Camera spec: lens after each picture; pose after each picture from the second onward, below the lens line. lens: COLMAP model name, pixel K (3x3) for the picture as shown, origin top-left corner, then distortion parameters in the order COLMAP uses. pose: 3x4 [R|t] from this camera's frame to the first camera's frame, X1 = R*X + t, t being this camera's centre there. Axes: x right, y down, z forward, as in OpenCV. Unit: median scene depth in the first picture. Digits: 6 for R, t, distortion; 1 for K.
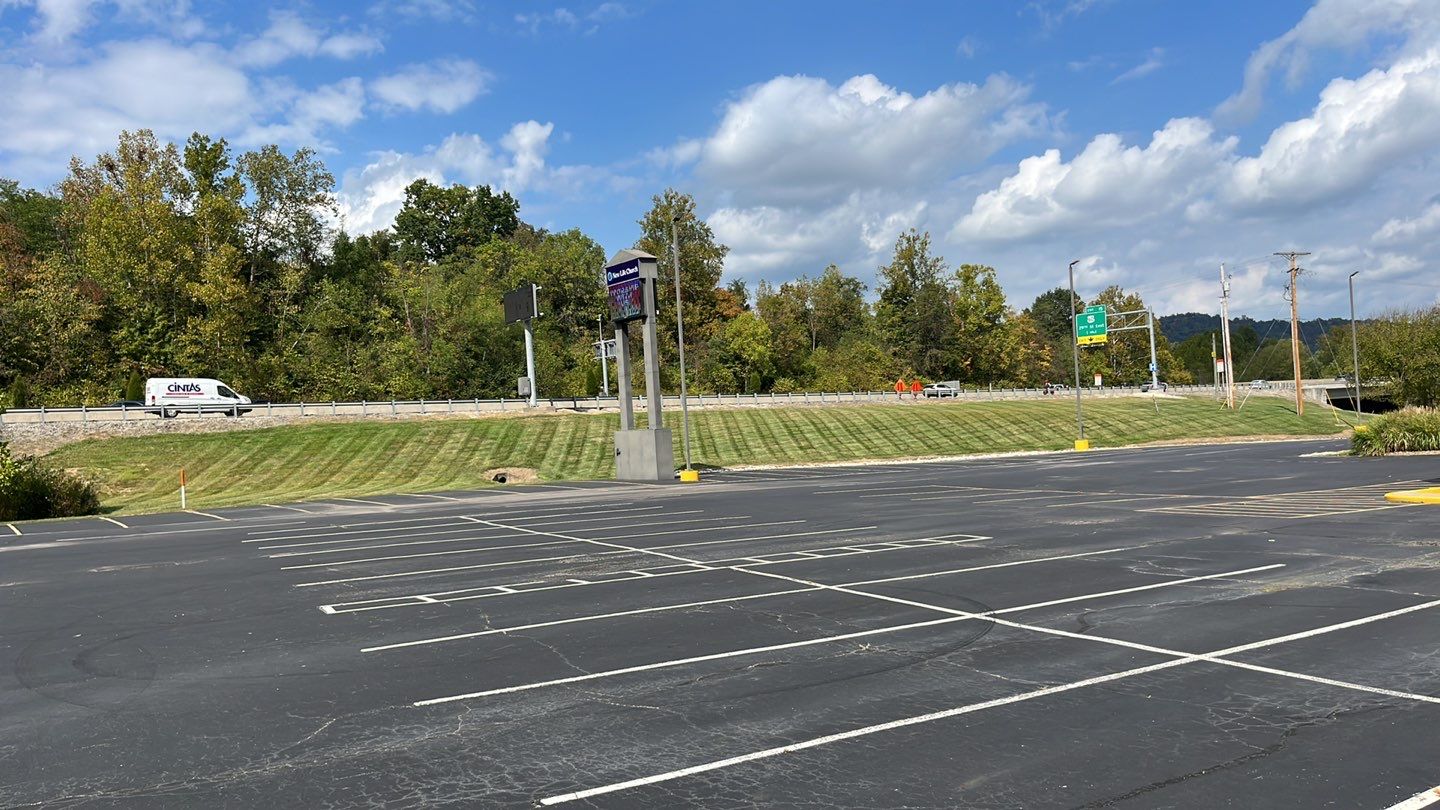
lens RADIAL K [[1108.5, 0, 720.0], [0, 1108.5, 405.0], [0, 0, 1]] dist [0.005552, -0.000365]
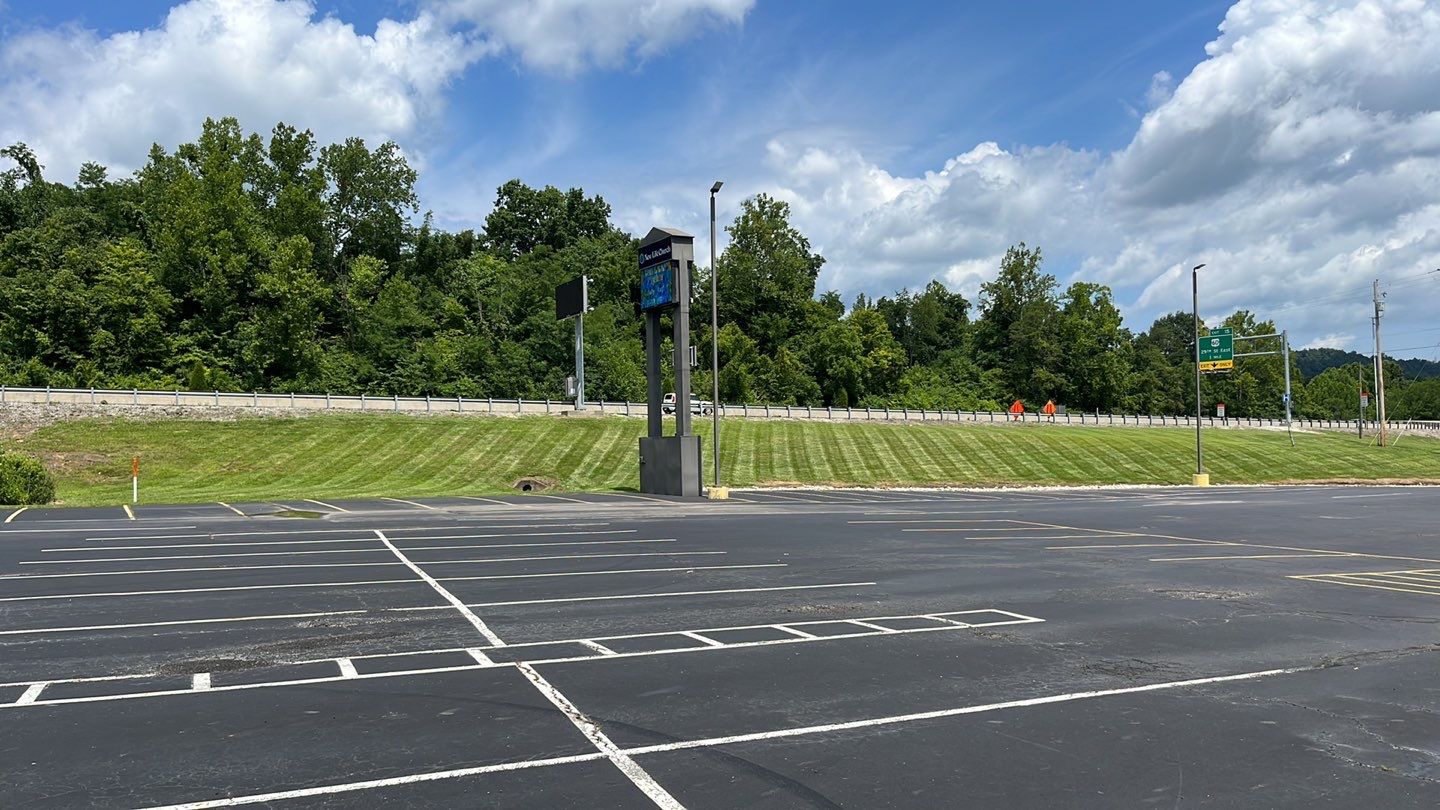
lens RADIAL K [[1097.4, 0, 697.9], [0, 1097.4, 435.4], [0, 0, 1]] dist [0.007242, 0.001311]
pose [[0.992741, 0.043137, -0.112270, 0.016875], [-0.041752, 0.999020, 0.014664, 0.002724], [0.112792, -0.009870, 0.993570, 0.054905]]
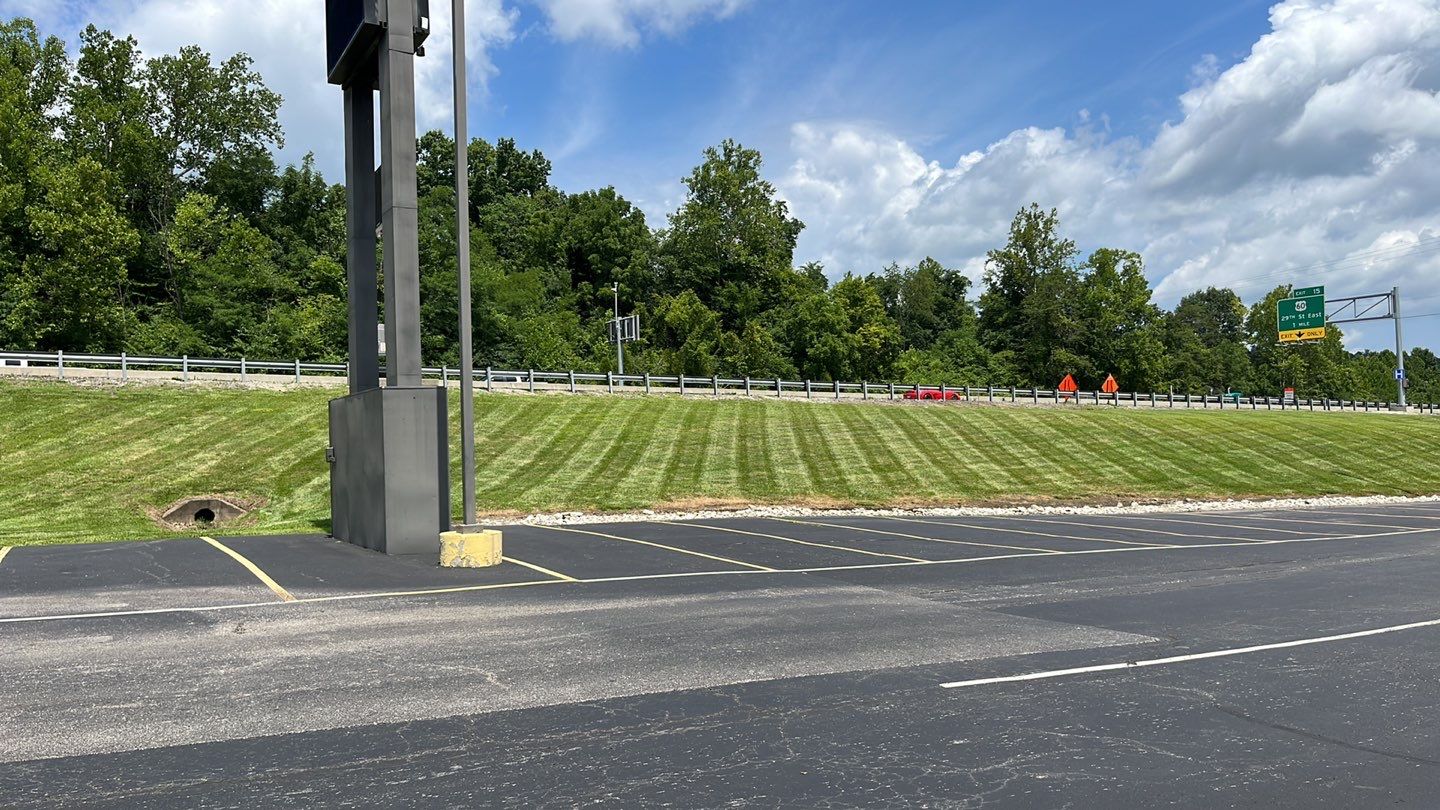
lens RADIAL K [[1097.4, 0, 697.9], [0, 1097.4, 435.4], [0, 0, 1]] dist [0.007242, 0.001311]
pose [[0.994603, 0.035656, -0.097431, 0.020097], [-0.034642, 0.999327, 0.012072, 0.009912], [0.097796, -0.008632, 0.995169, 0.247634]]
